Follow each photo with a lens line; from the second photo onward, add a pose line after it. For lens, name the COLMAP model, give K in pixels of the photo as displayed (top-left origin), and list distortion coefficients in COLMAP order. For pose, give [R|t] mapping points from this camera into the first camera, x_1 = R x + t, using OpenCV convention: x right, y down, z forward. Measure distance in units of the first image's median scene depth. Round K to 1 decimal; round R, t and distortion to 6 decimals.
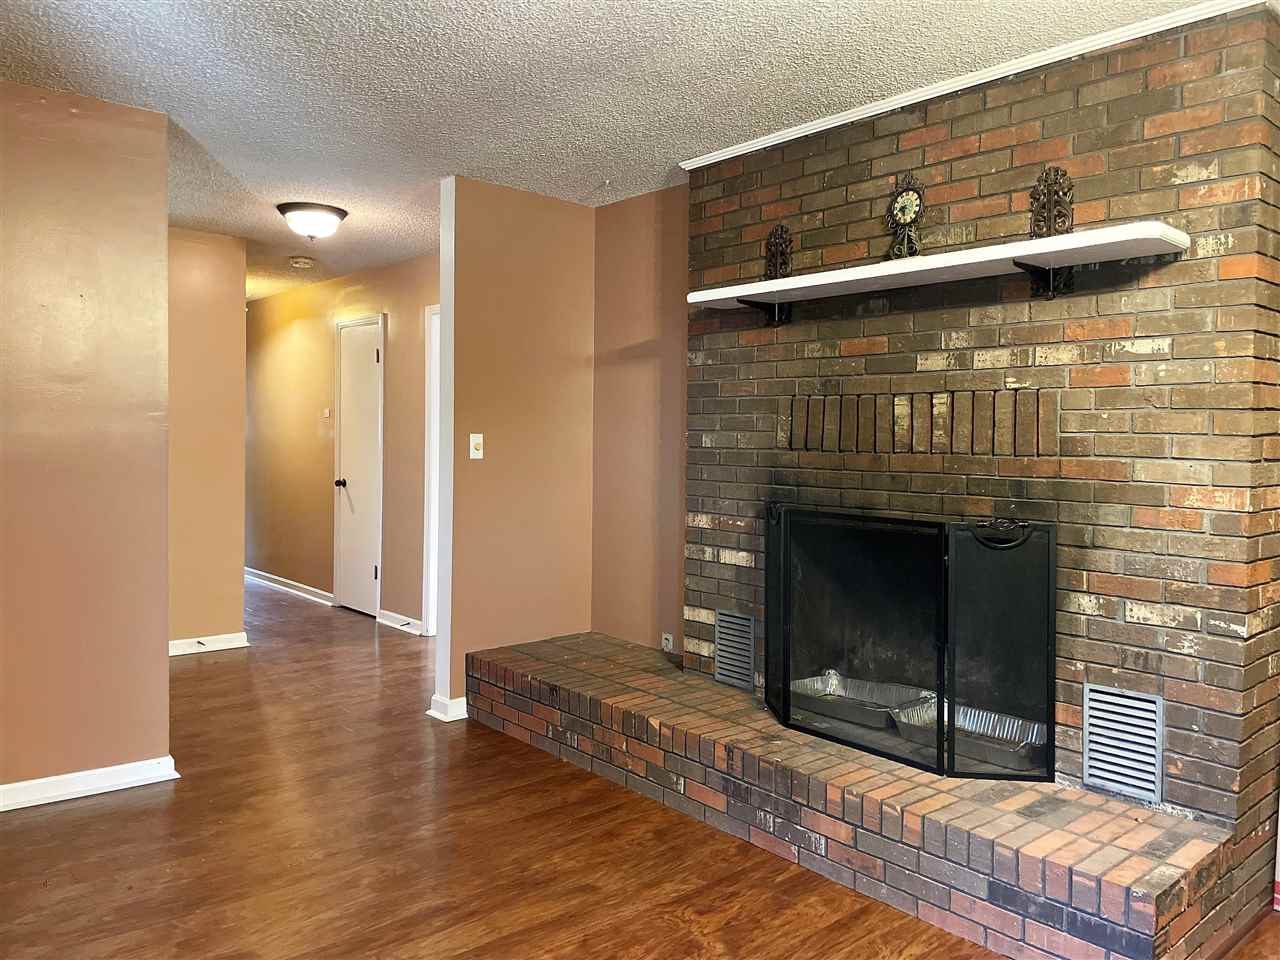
lens RADIAL K [[964.4, 0, 639.5], [0, 964.4, 456.1], [0, 0, 1]] dist [0.072258, -0.090552]
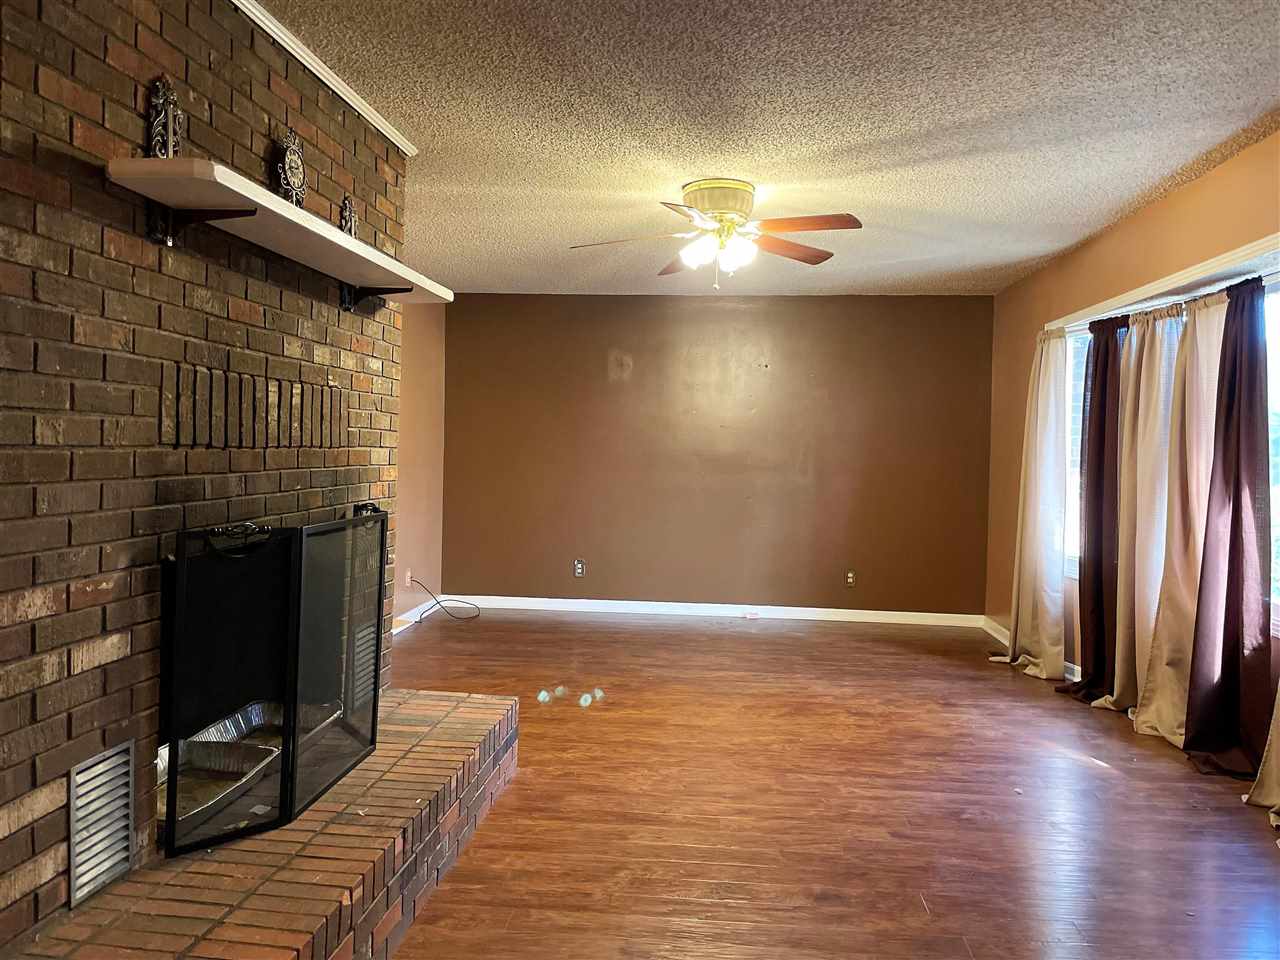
lens RADIAL K [[955.8, 0, 640.0], [0, 955.8, 480.0], [0, 0, 1]] dist [0.001346, 0.000909]
pose [[-0.687522, -0.048394, 0.724550, -0.571551], [-0.009388, 0.998286, 0.057769, -0.026881], [-0.726103, 0.032916, -0.686797, 1.353400]]
